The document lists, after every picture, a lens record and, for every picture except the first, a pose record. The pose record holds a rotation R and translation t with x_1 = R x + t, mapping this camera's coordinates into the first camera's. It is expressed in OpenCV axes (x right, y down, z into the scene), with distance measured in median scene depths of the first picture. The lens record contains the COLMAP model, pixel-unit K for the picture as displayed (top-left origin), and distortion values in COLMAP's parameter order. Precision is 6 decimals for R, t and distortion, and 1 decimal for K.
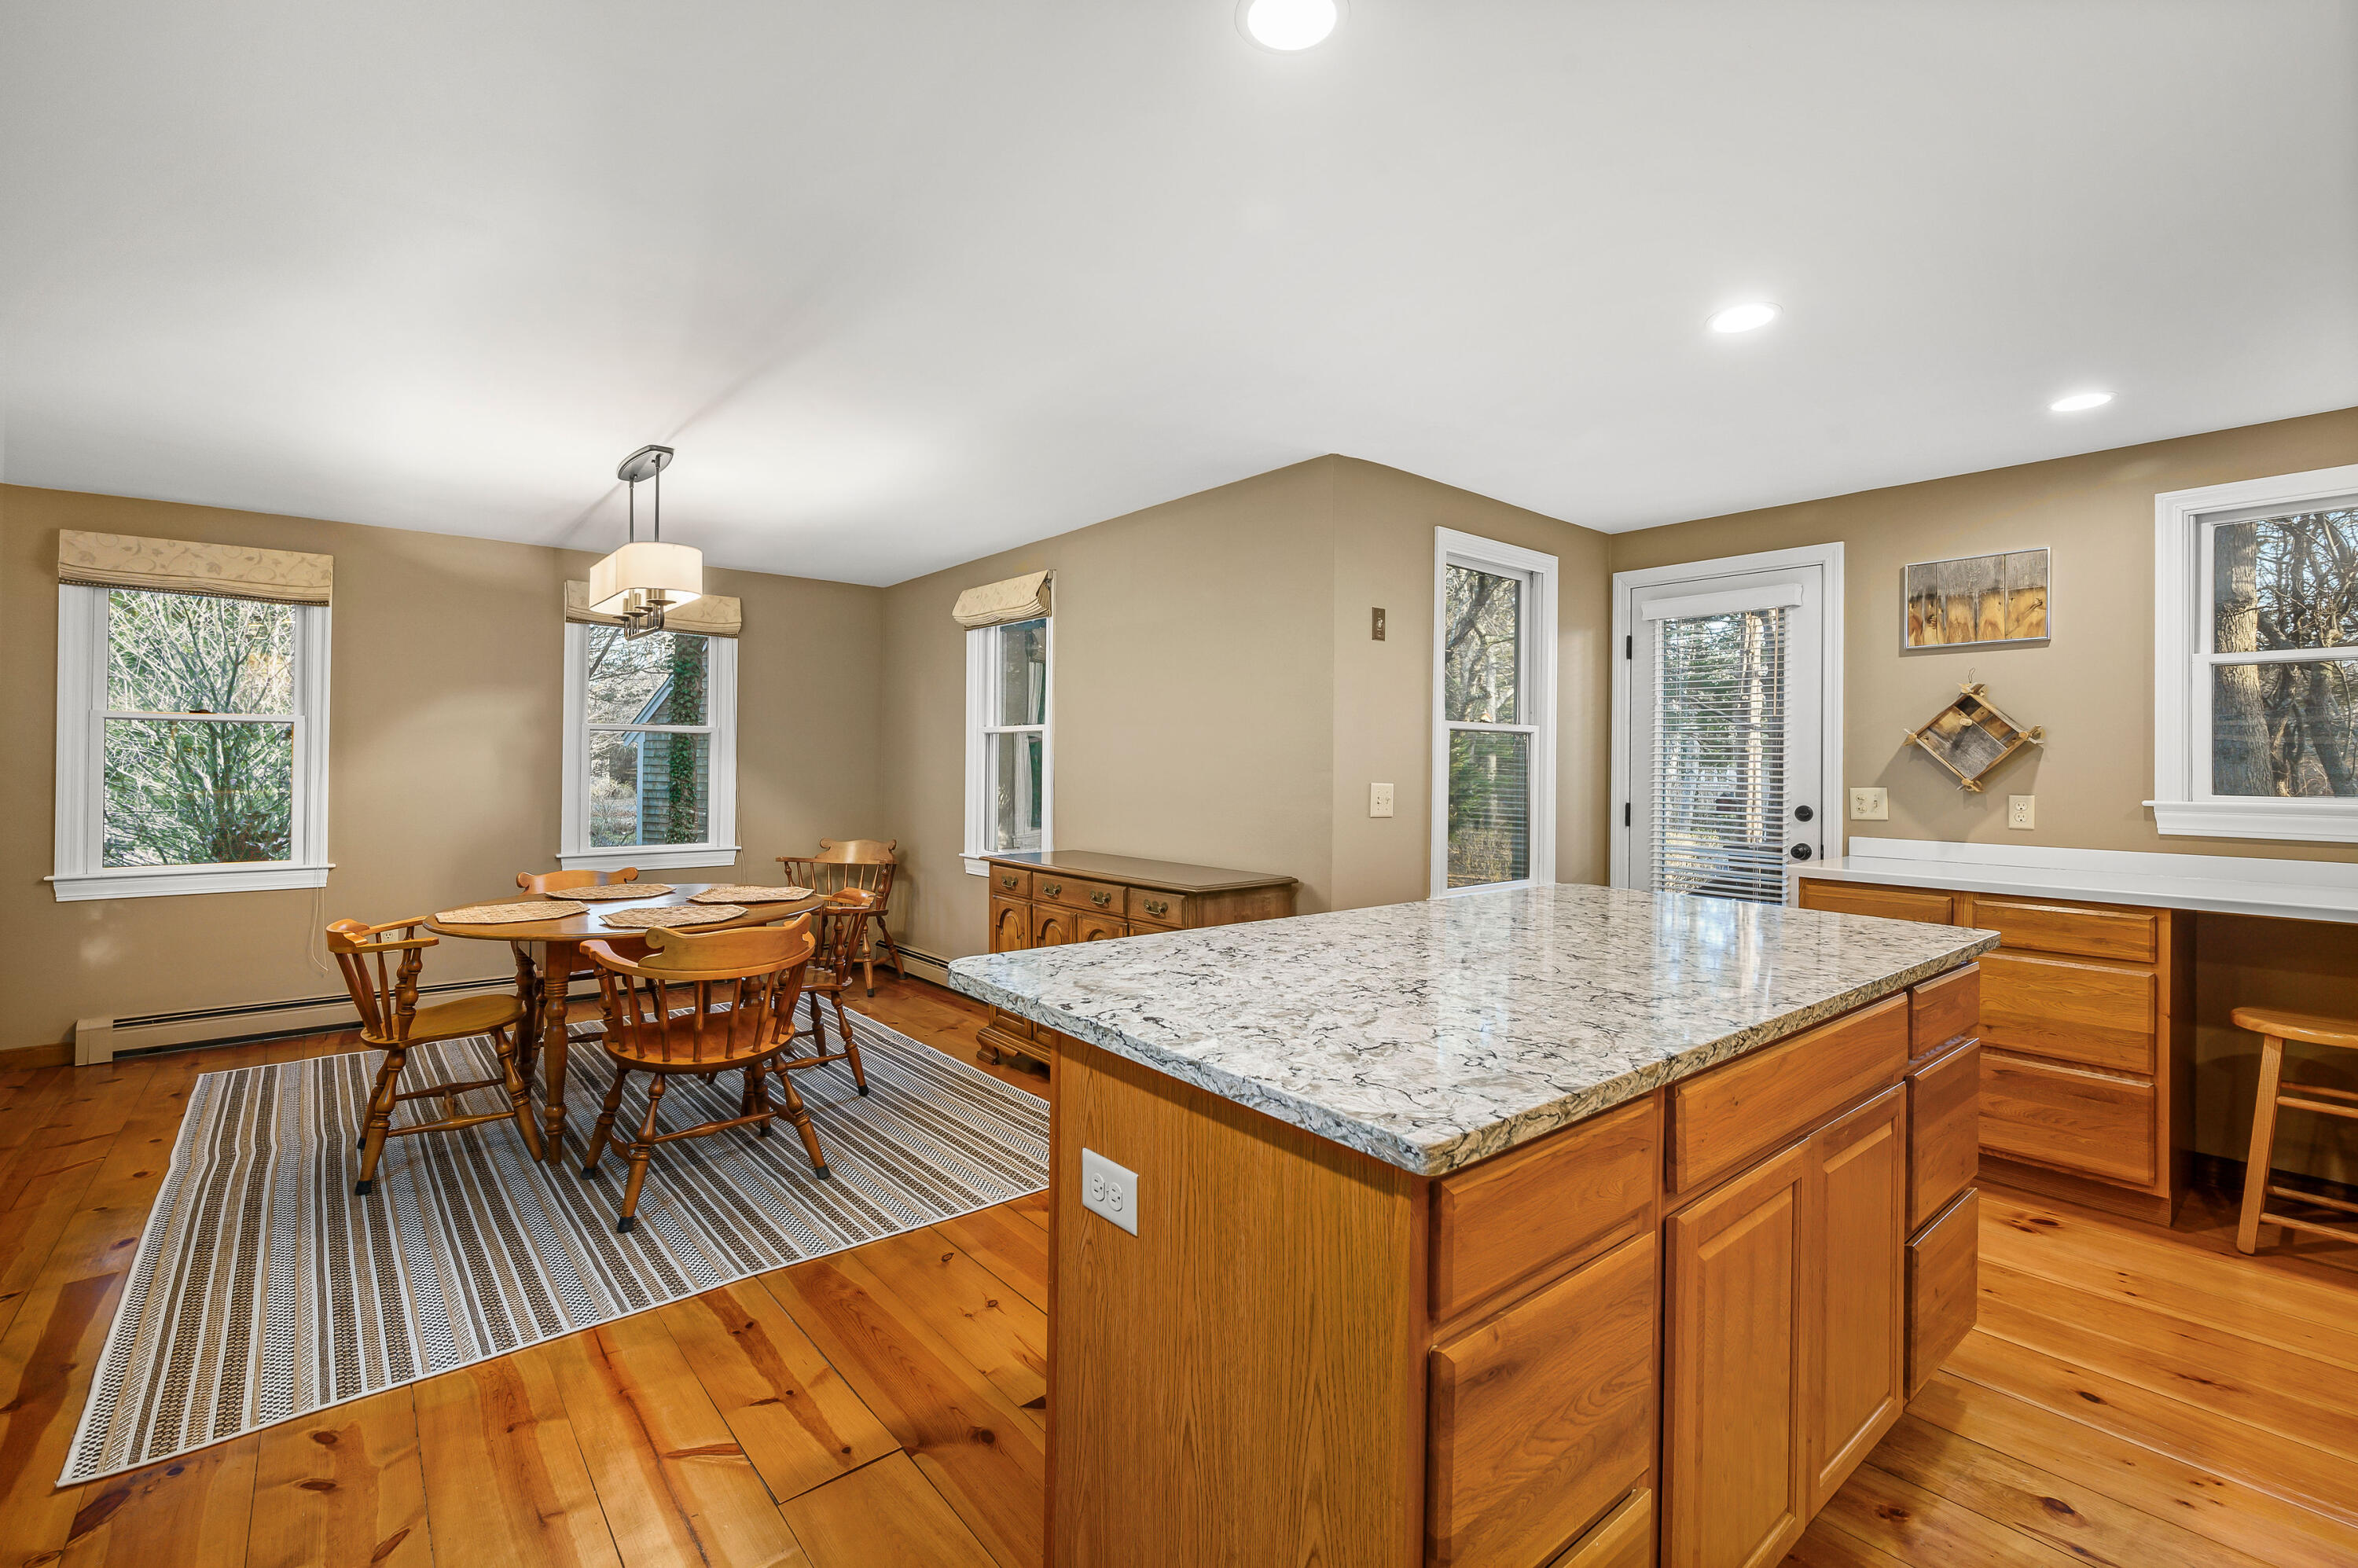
lens RADIAL K [[1022.4, 0, 1184.3], [0, 1022.4, 748.3], [0, 0, 1]] dist [-0.001864, -0.000622]
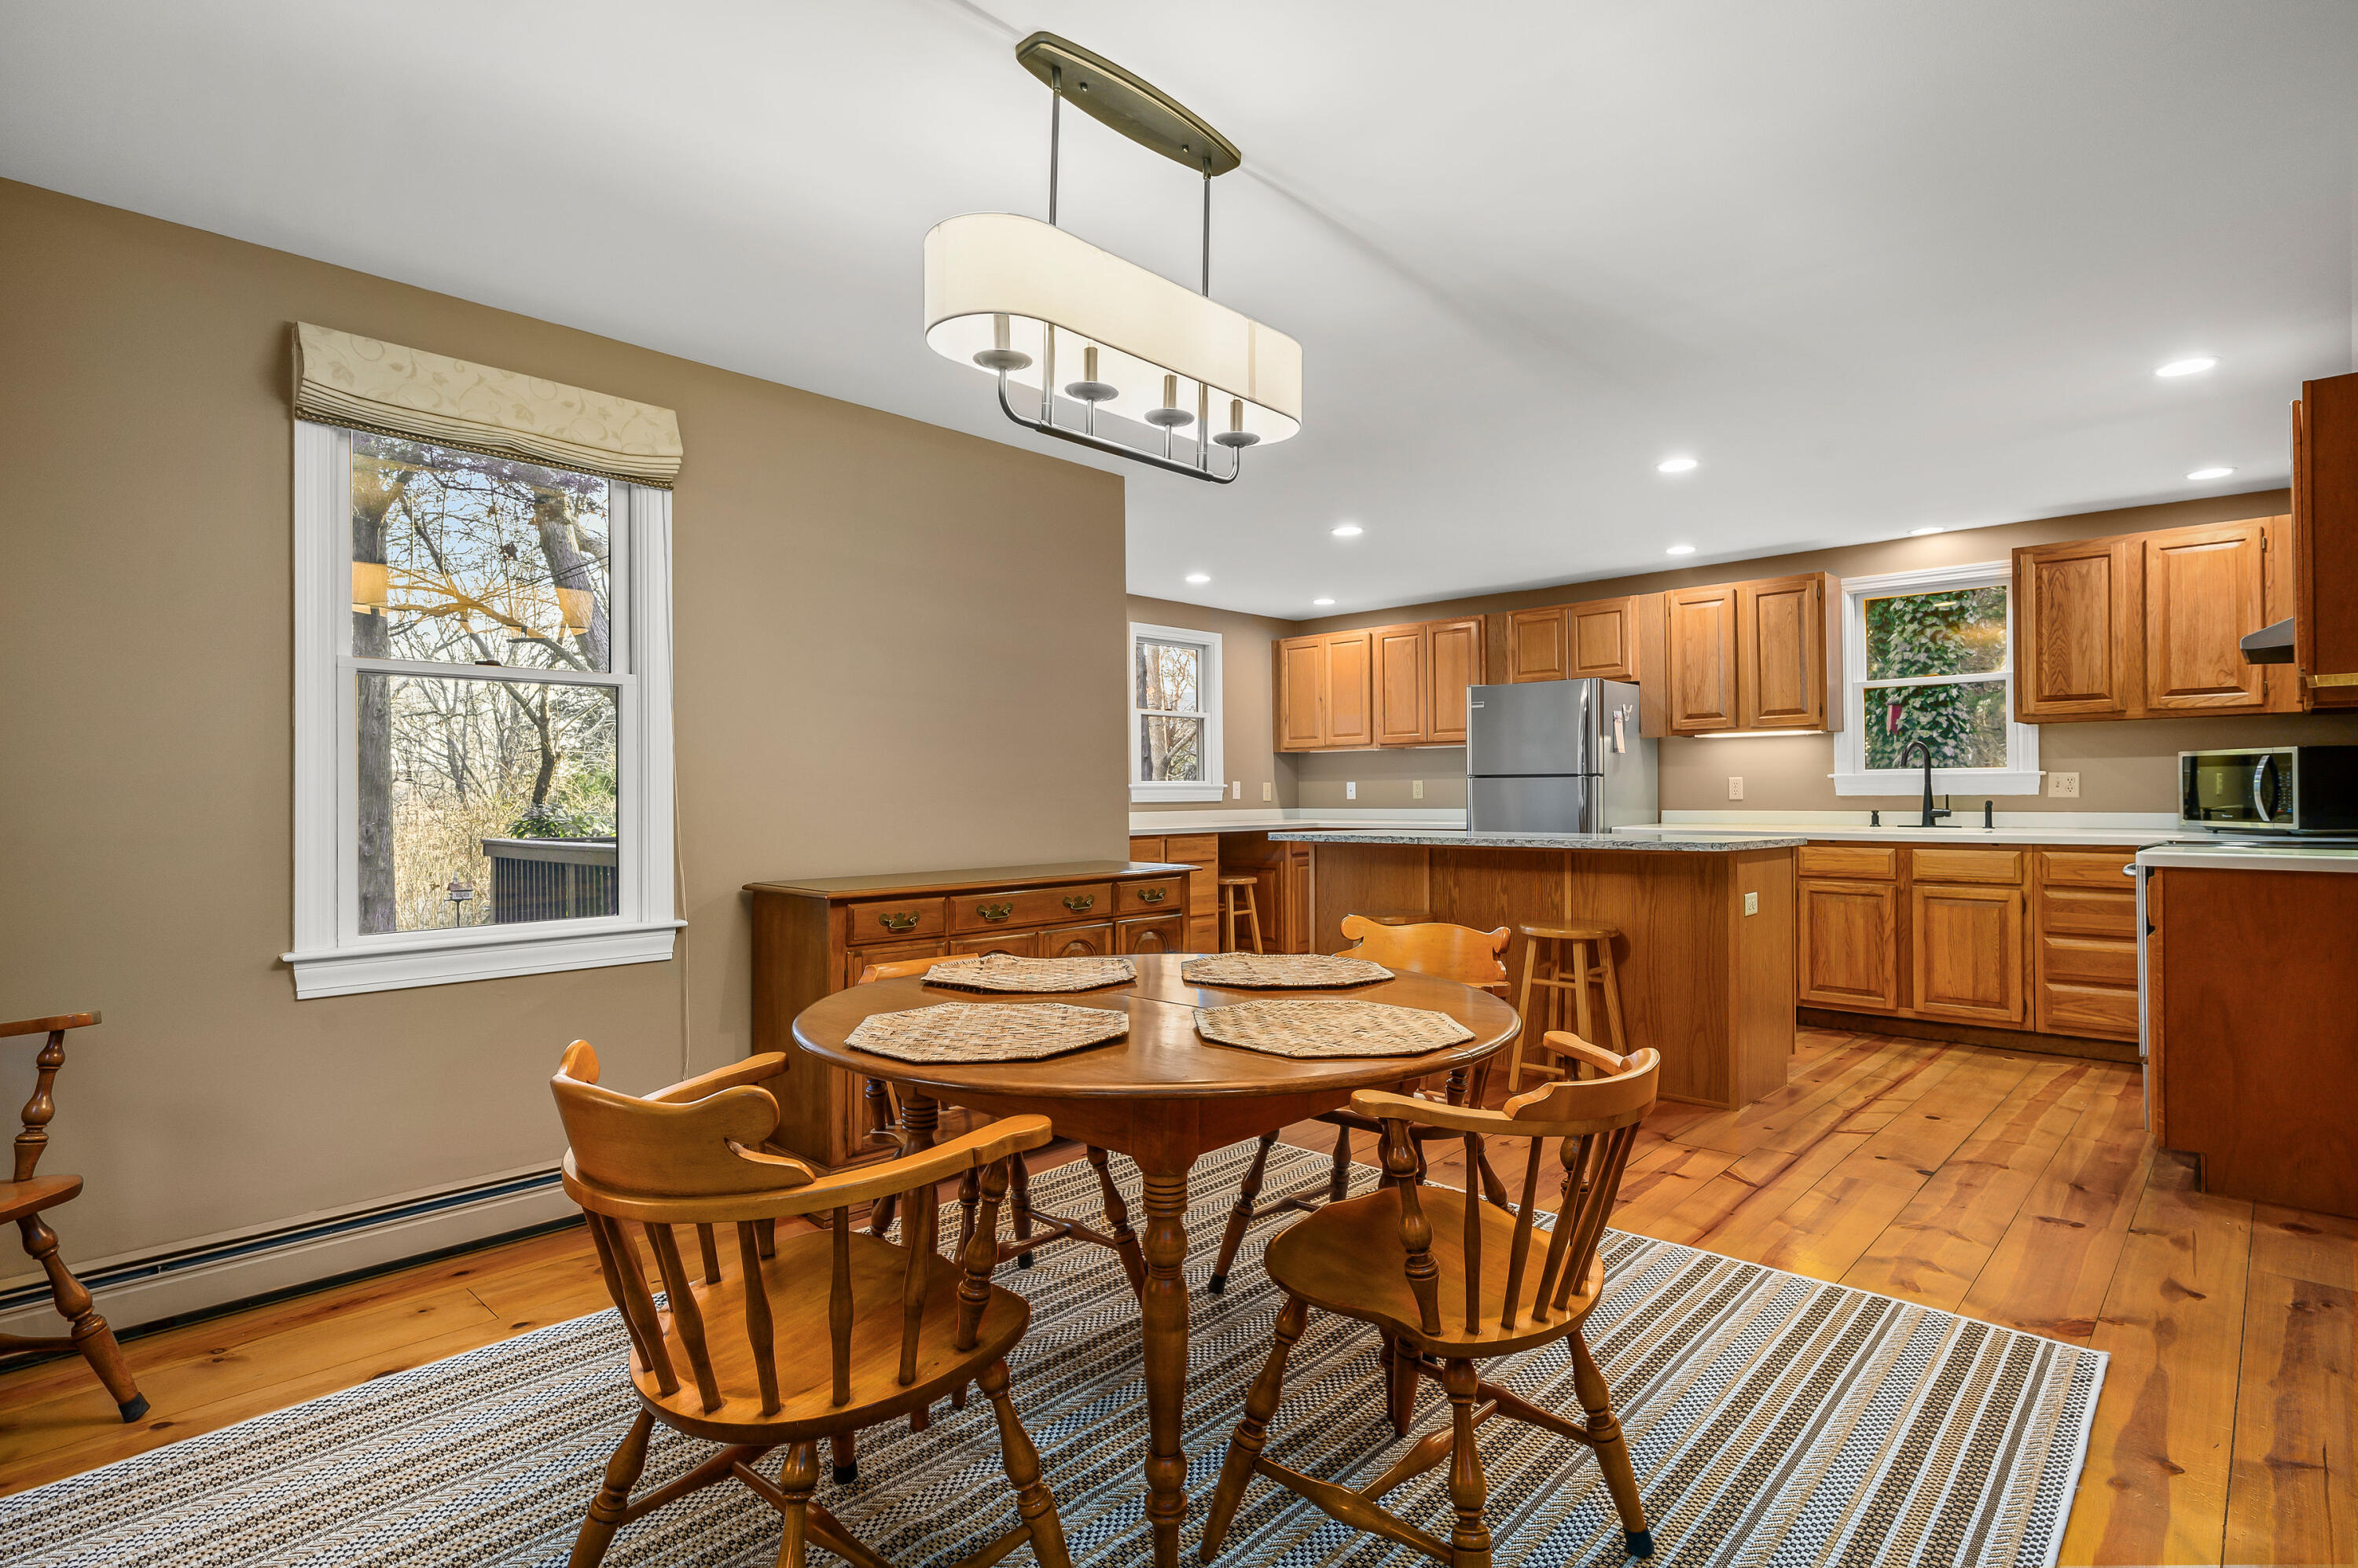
lens RADIAL K [[1155.0, 0, 1190.6], [0, 1155.0, 784.9], [0, 0, 1]] dist [-0.001653, 0.000621]
pose [[-0.113702, -0.001052, 0.993514, -1.033362], [-0.008957, 0.999960, 0.000034, 0.044209], [-0.993475, -0.008895, -0.113707, 0.988953]]
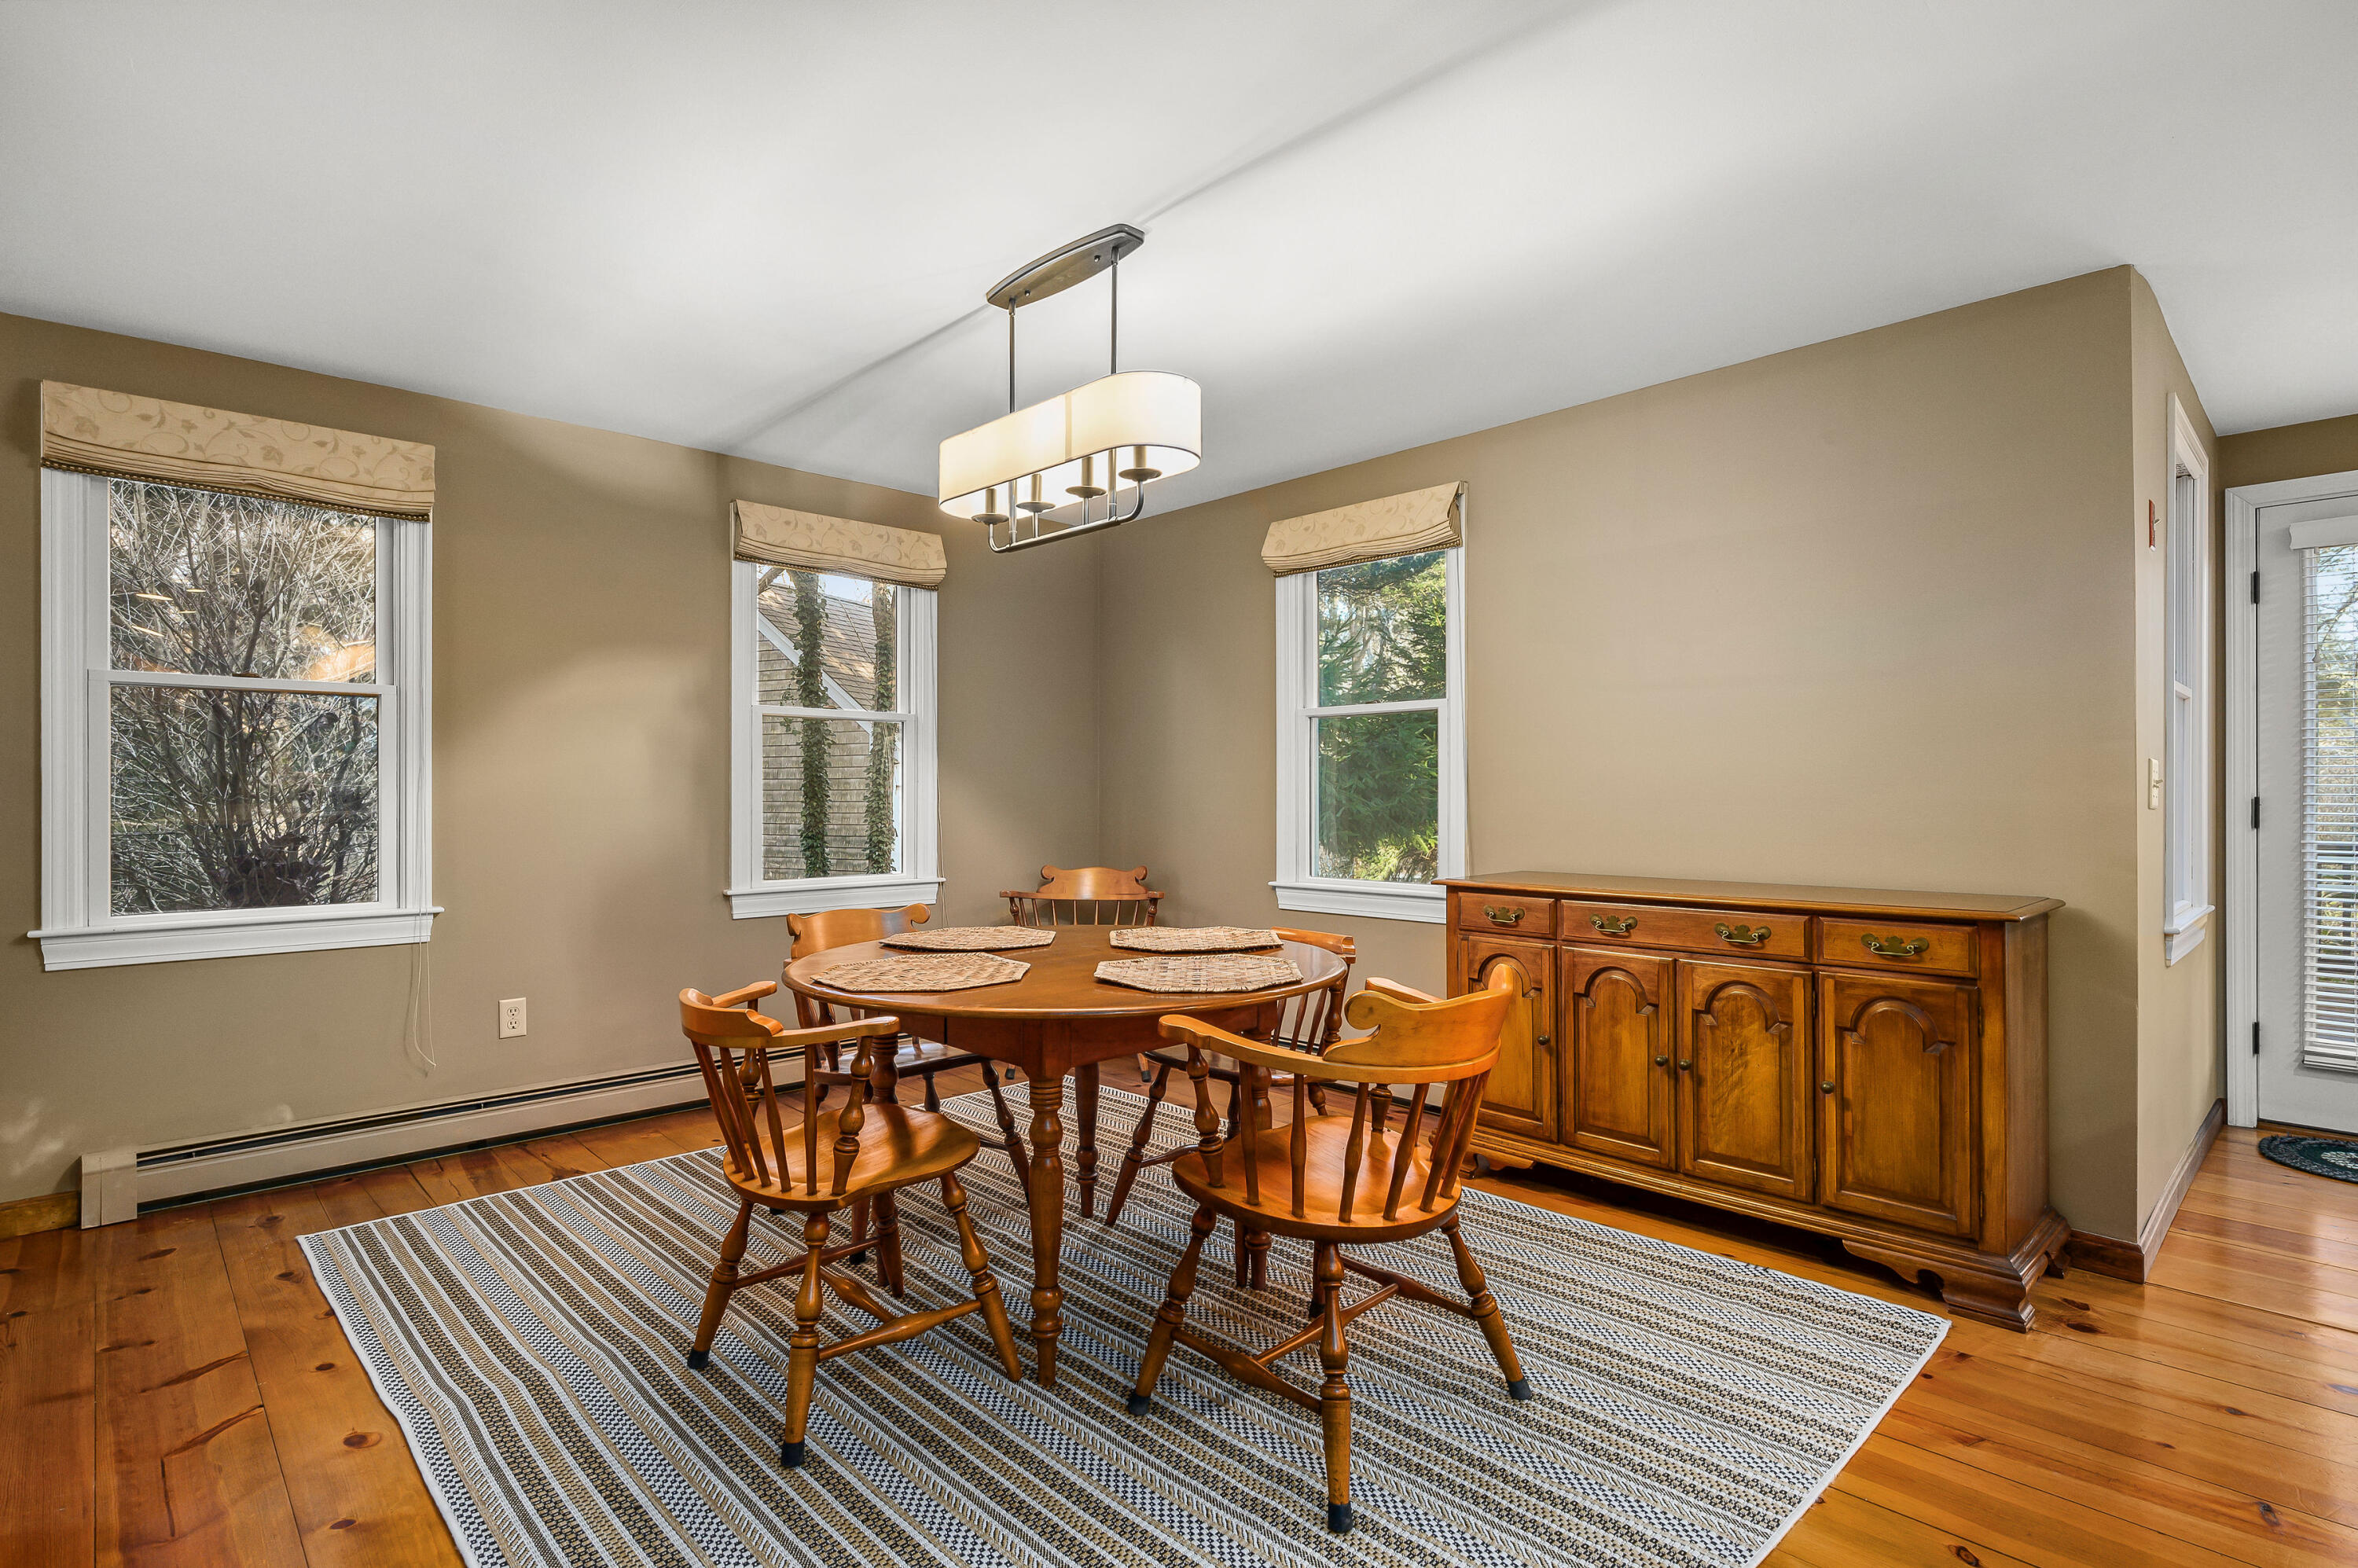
lens RADIAL K [[1155.0, 0, 1190.6], [0, 1155.0, 784.9], [0, 0, 1]] dist [-0.001653, 0.000621]
pose [[0.998007, -0.009097, 0.062445, -0.473008], [0.008575, 0.999926, 0.008613, 0.037504], [-0.062519, -0.008061, 0.998011, 0.258869]]
